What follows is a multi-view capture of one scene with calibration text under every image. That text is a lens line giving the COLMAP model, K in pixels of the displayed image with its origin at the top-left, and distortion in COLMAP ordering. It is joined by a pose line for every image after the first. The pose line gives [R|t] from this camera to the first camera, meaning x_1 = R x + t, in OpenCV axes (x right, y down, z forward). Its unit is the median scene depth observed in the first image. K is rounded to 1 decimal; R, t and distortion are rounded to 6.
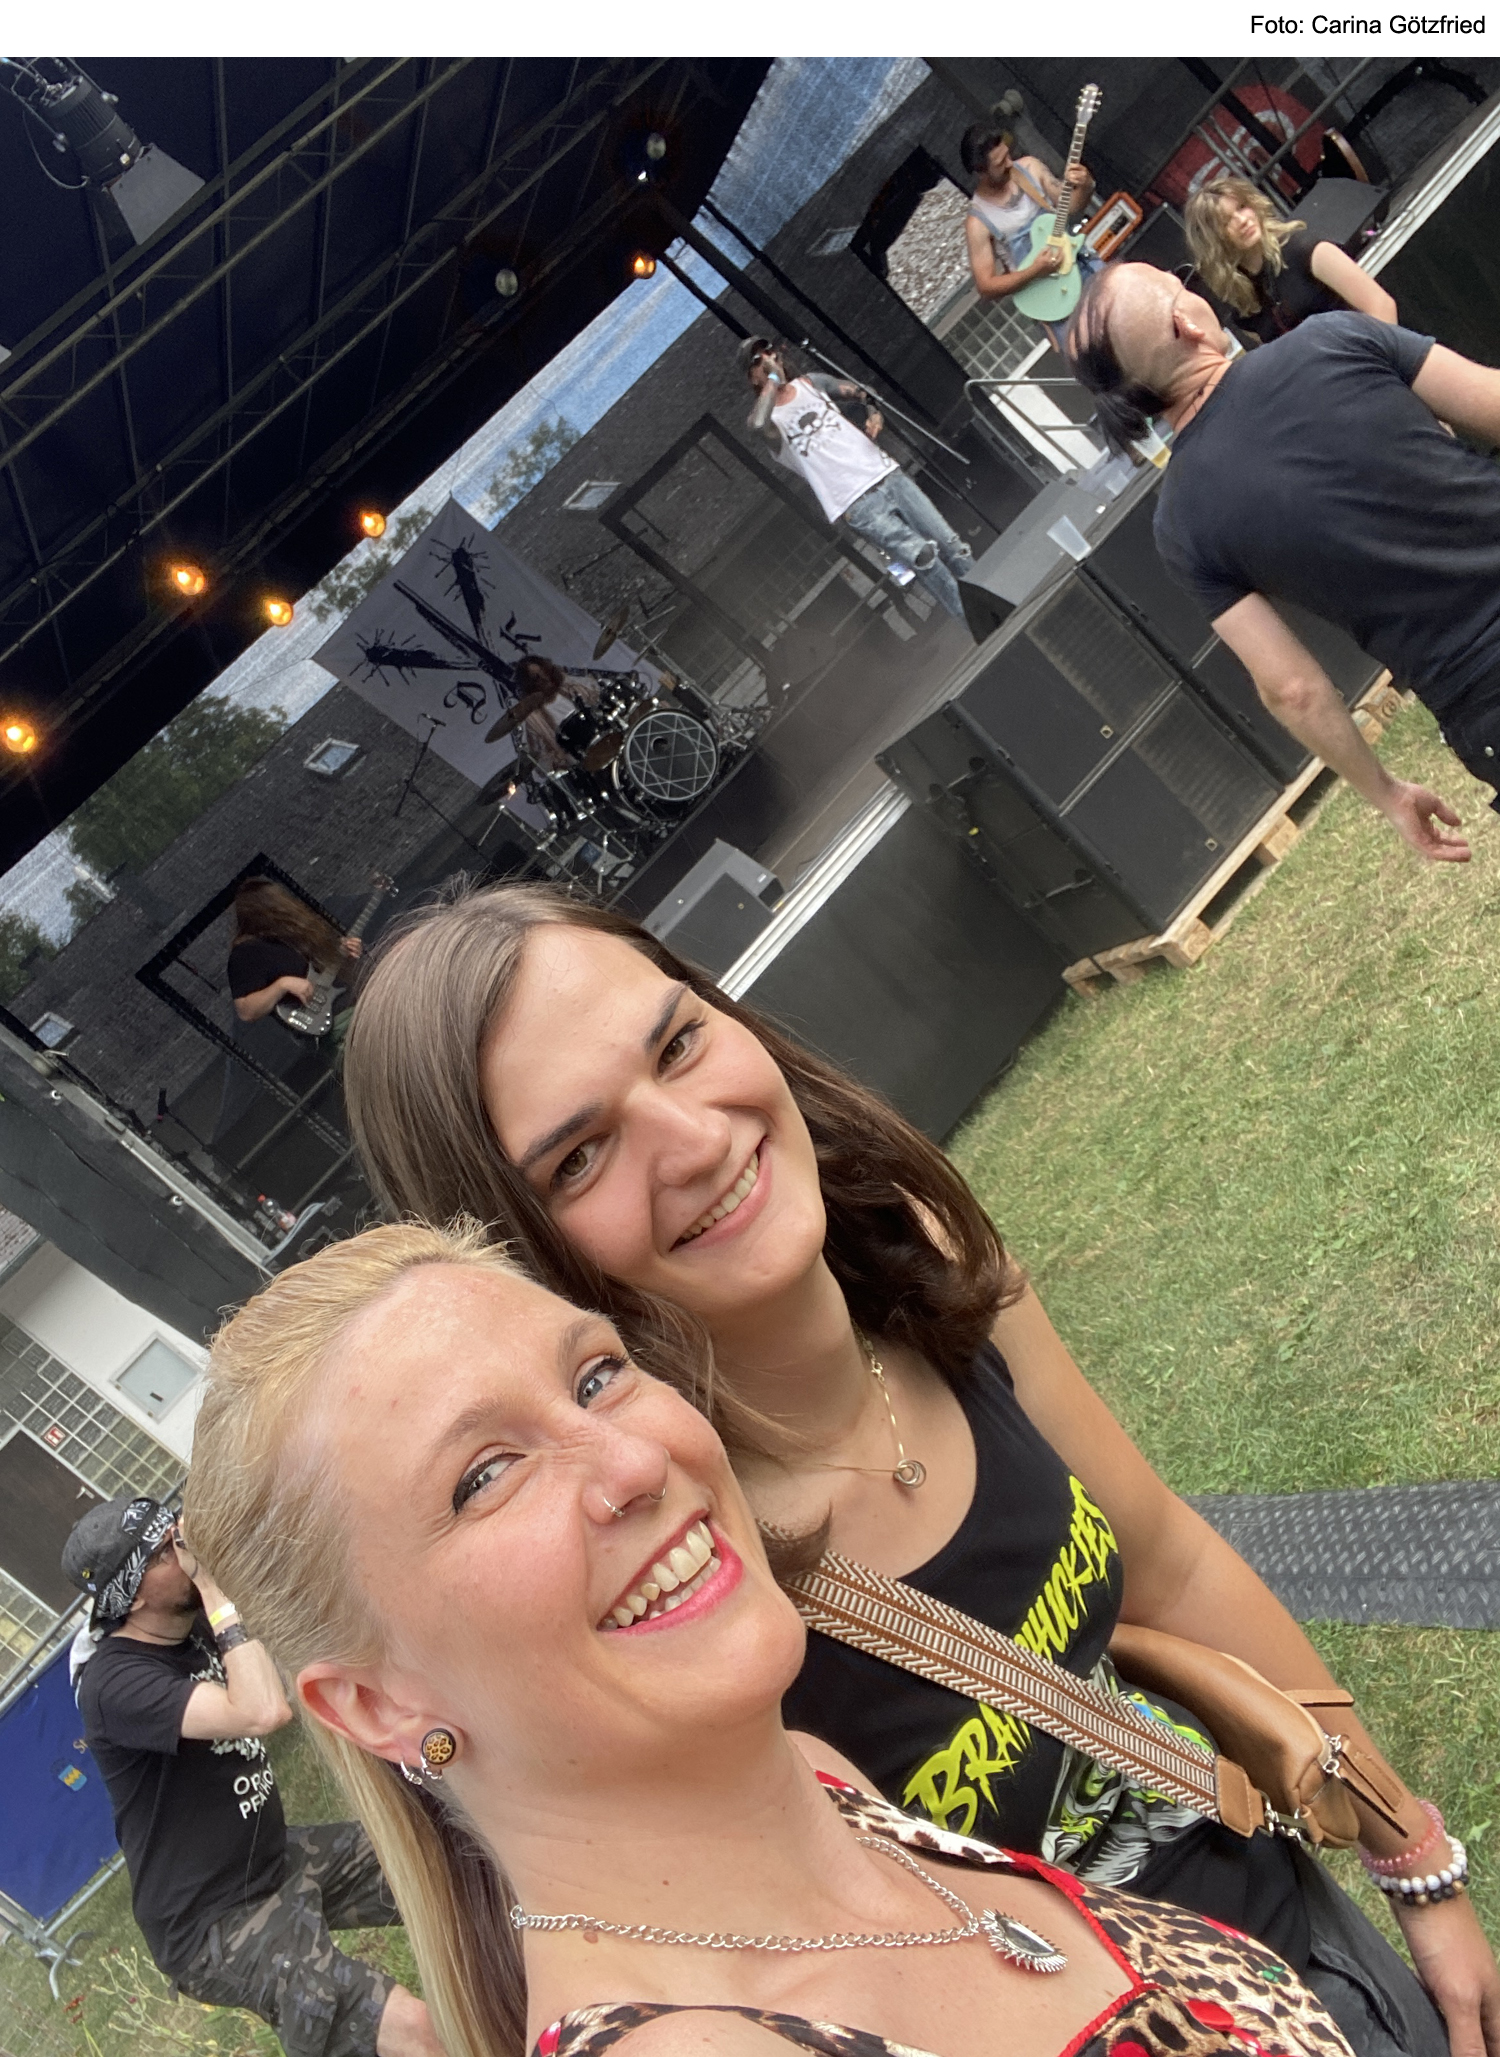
lens RADIAL K [[1748.9, 0, 756.0], [0, 1748.9, 1054.8], [0, 0, 1]] dist [0.048946, -0.016129]
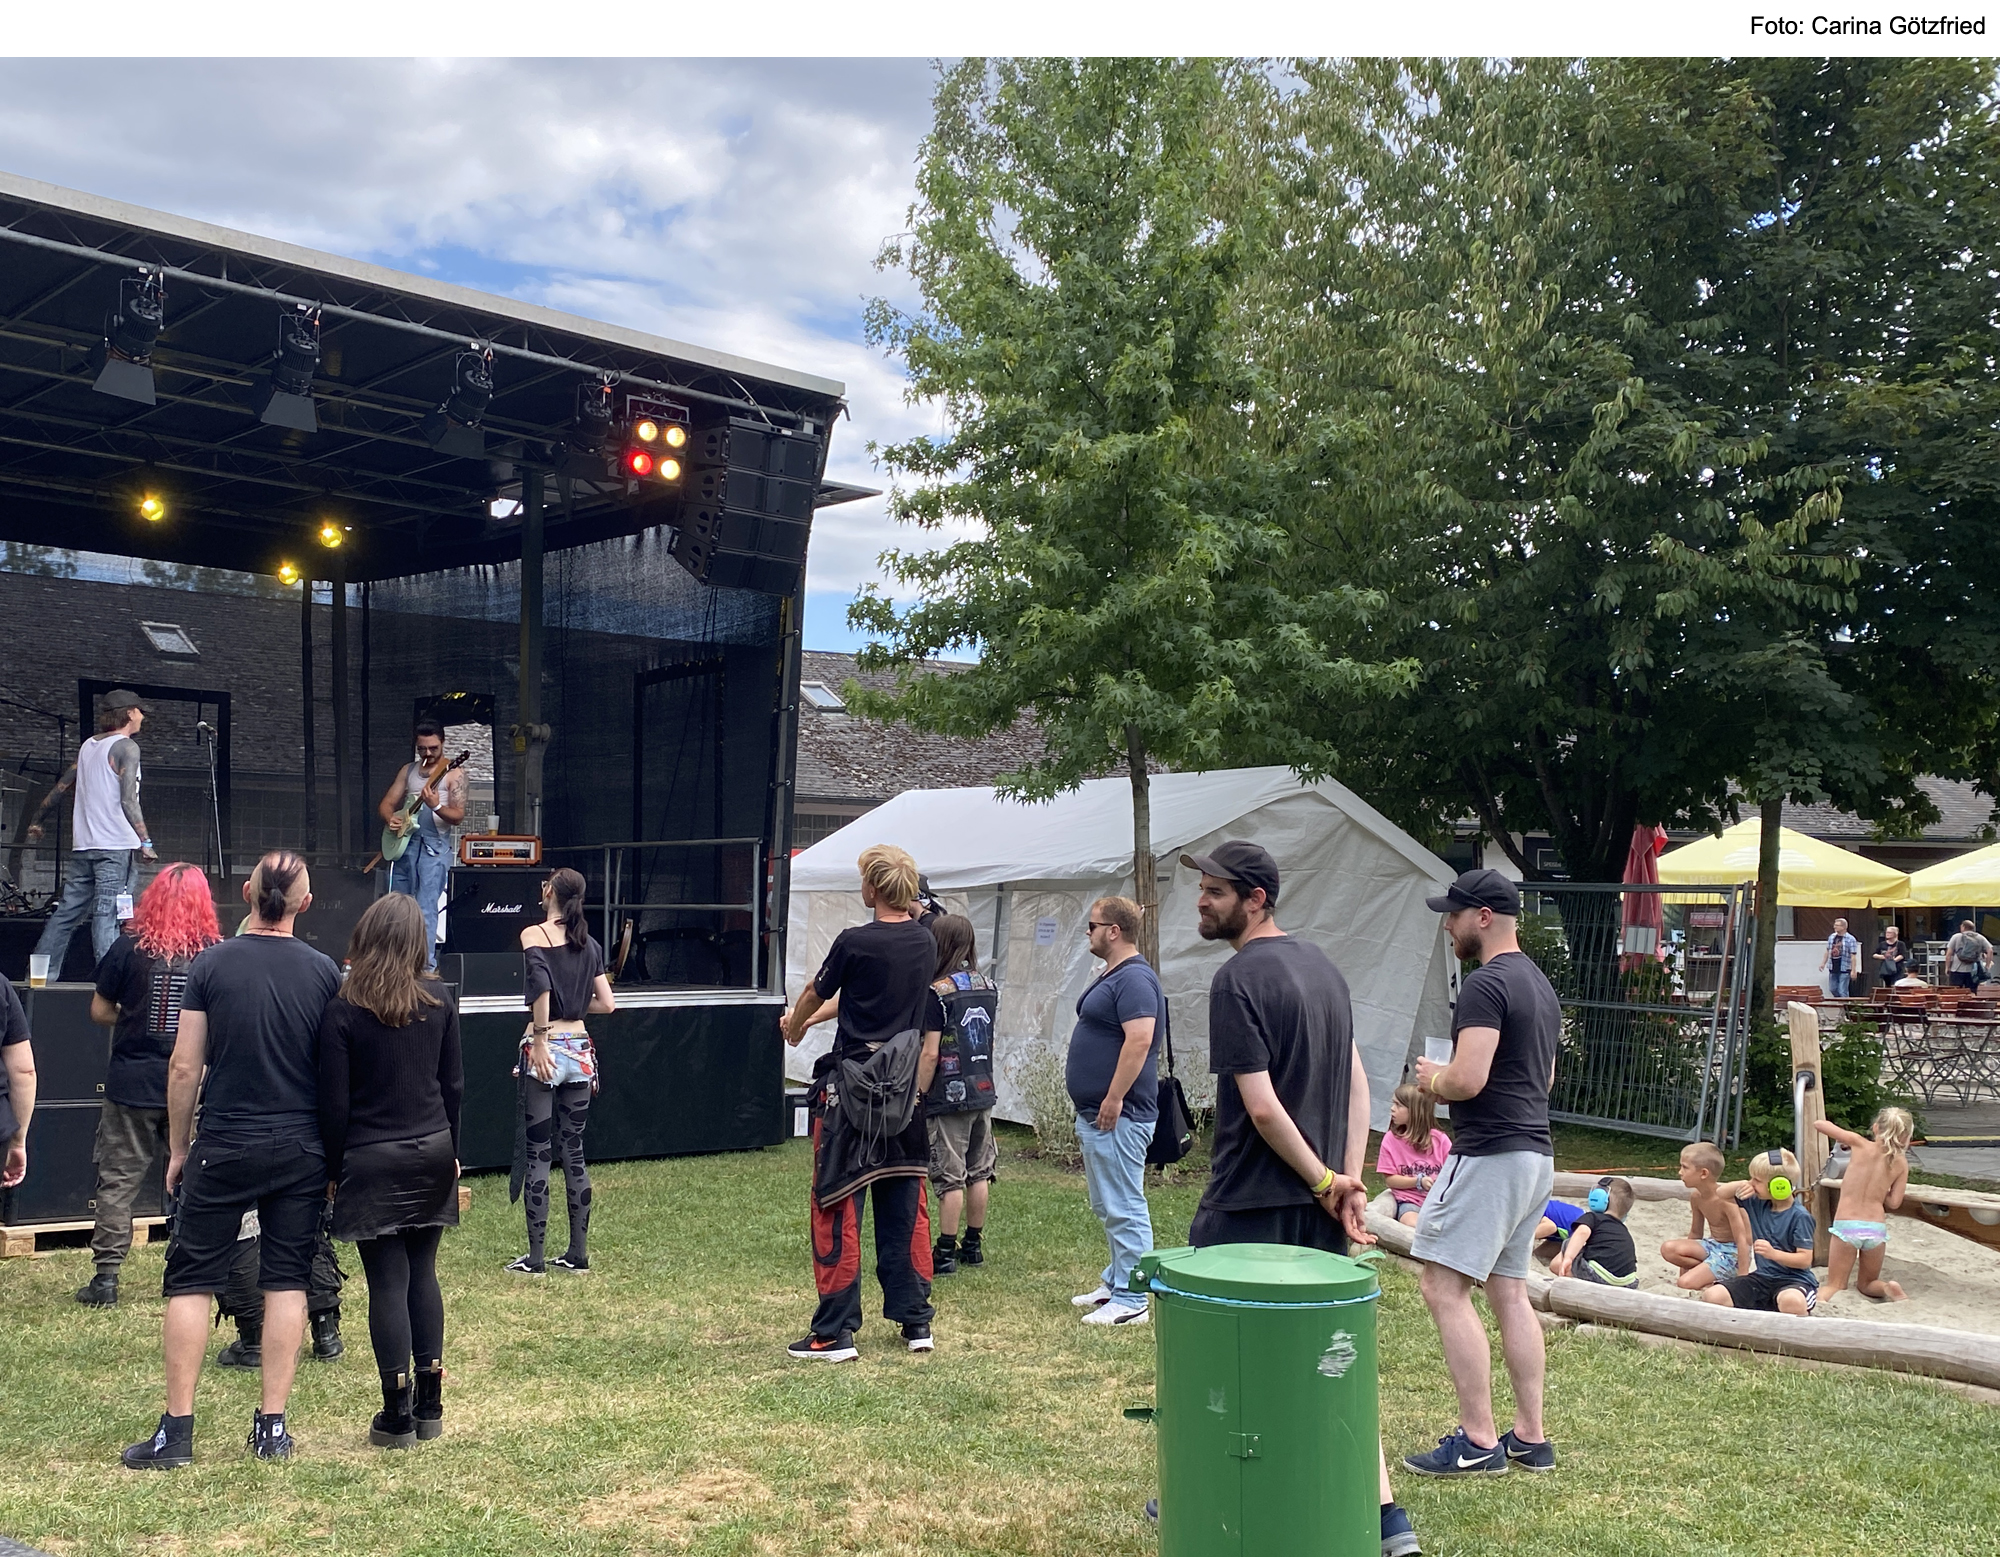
lens RADIAL K [[2034.5, 0, 987.5], [0, 2034.5, 802.5], [0, 0, 1]] dist [0.042707, 0.000000]
pose [[0.638342, 0.743104, 0.200787, 0.091414], [-0.601361, 0.644262, -0.472538, 0.009396], [-0.480504, 0.180895, 0.858133, -0.442359]]
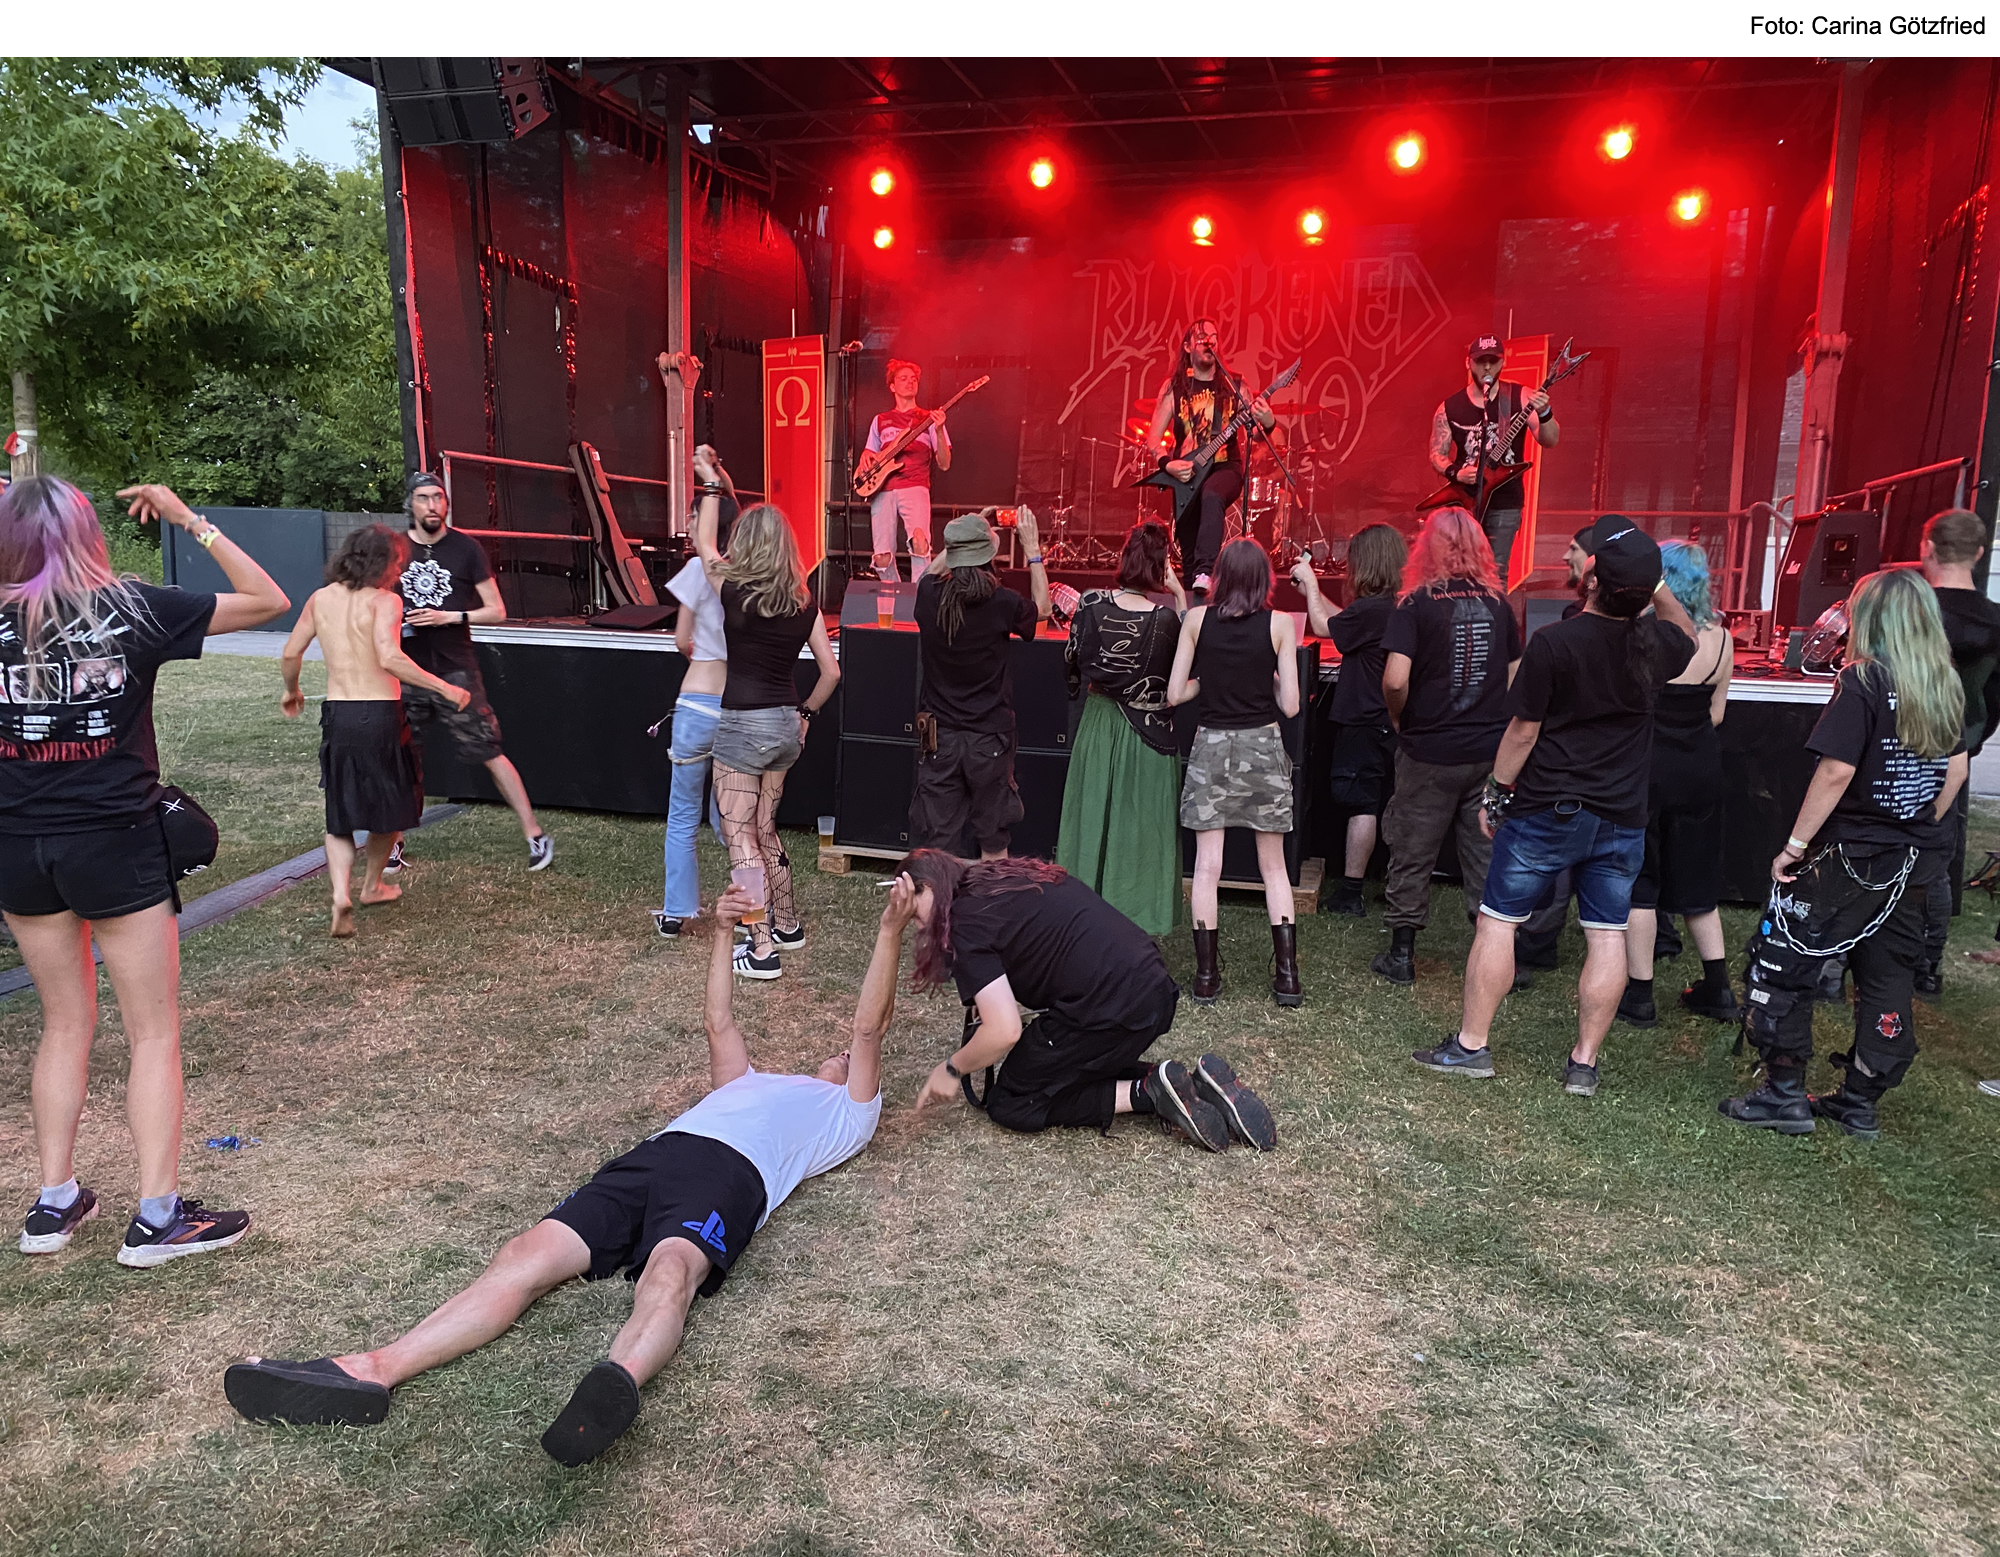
lens RADIAL K [[1516.0, 0, 985.5], [0, 1516.0, 803.8], [0, 0, 1]] dist [0.033829, -0.030893]
pose [[0.505385, 0.797521, -0.329463, 0.400437], [-0.684972, 0.602991, 0.408920, -0.404672], [0.524786, 0.019011, 0.851022, -0.000191]]
